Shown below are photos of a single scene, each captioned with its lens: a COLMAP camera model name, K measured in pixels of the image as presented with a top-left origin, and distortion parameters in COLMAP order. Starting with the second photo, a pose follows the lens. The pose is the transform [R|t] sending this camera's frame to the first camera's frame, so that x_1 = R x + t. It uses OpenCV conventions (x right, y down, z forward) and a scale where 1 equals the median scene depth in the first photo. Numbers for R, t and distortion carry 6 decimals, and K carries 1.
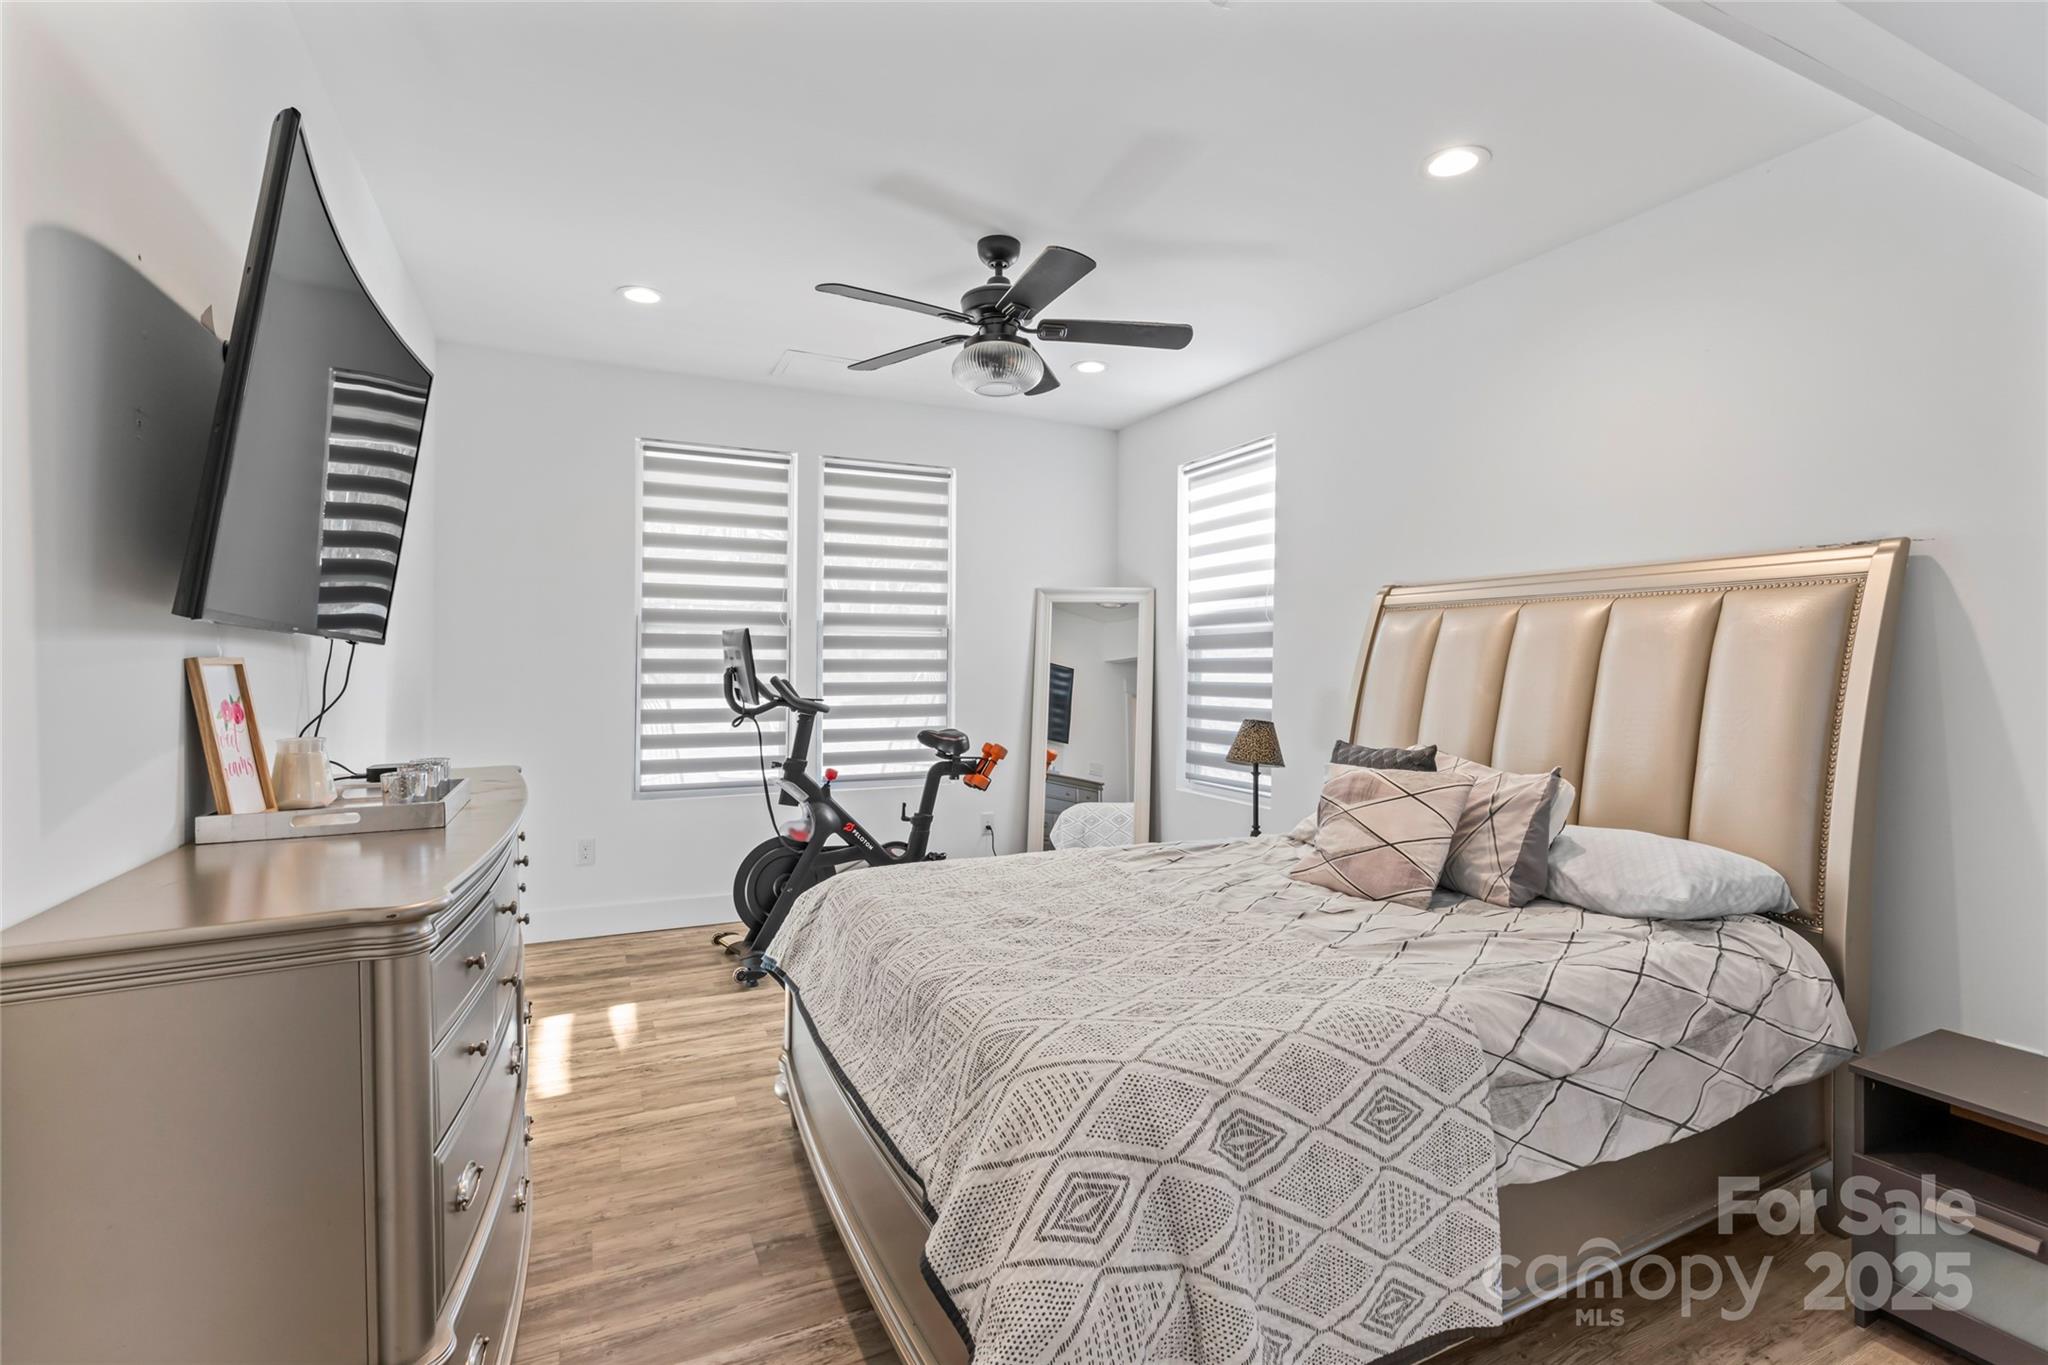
lens RADIAL K [[922.4, 0, 1014.2], [0, 922.4, 661.9], [0, 0, 1]] dist [-0.002350, 0.000334]
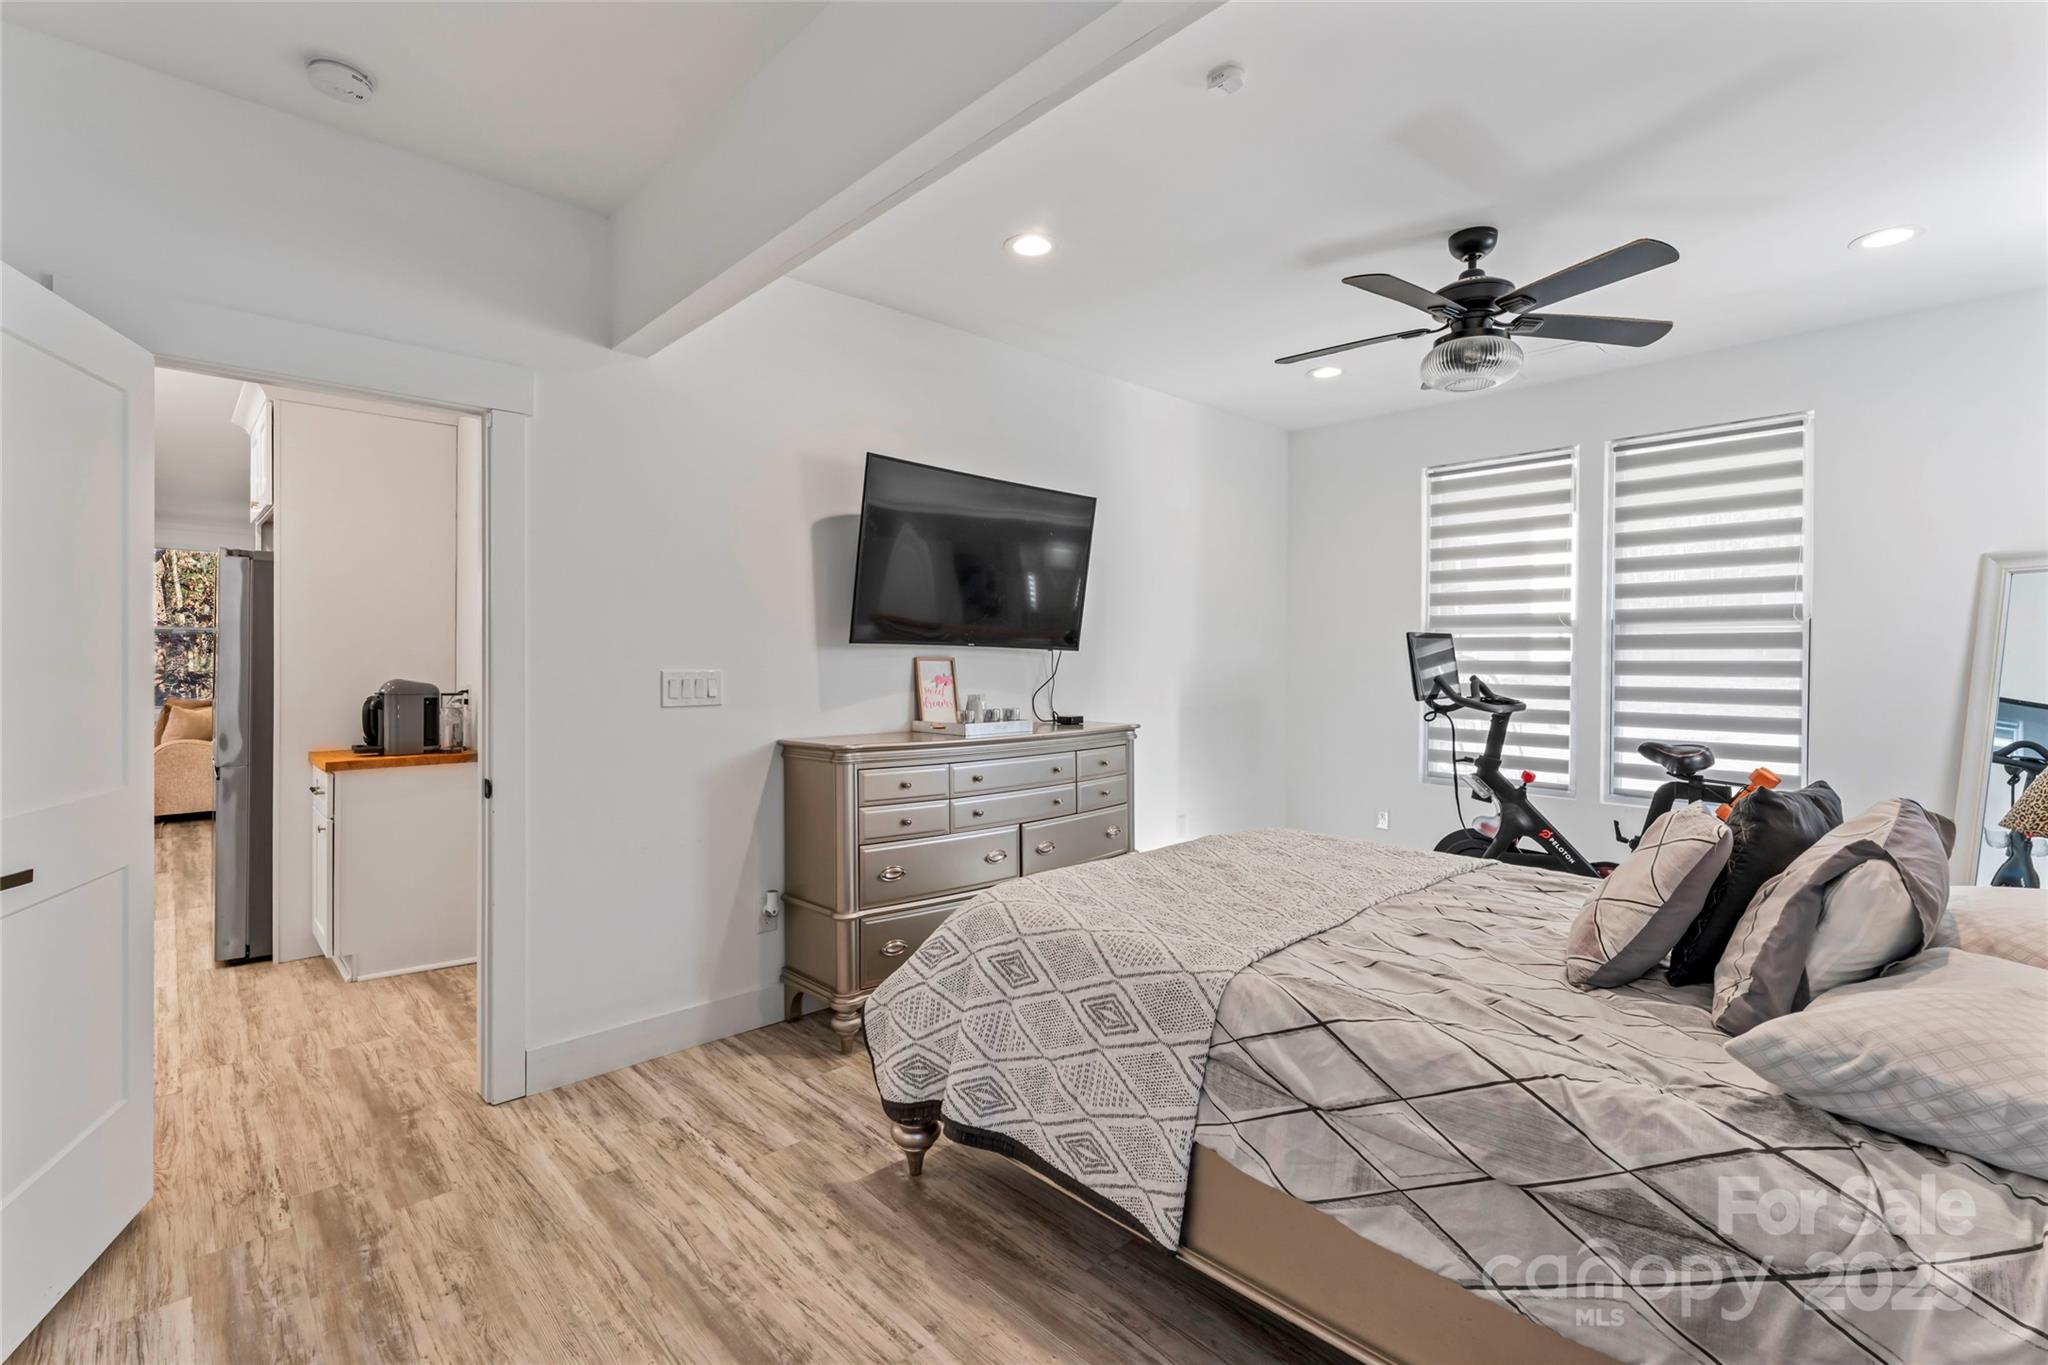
lens RADIAL K [[922.4, 0, 1020.7], [0, 922.4, 681.4], [0, 0, 1]] dist [-0.002350, 0.000334]
pose [[0.305216, 0.020814, -0.952056, 0.584349], [-0.007445, 0.999783, 0.019470, 0.004199], [0.952254, 0.001145, 0.305305, 0.186749]]
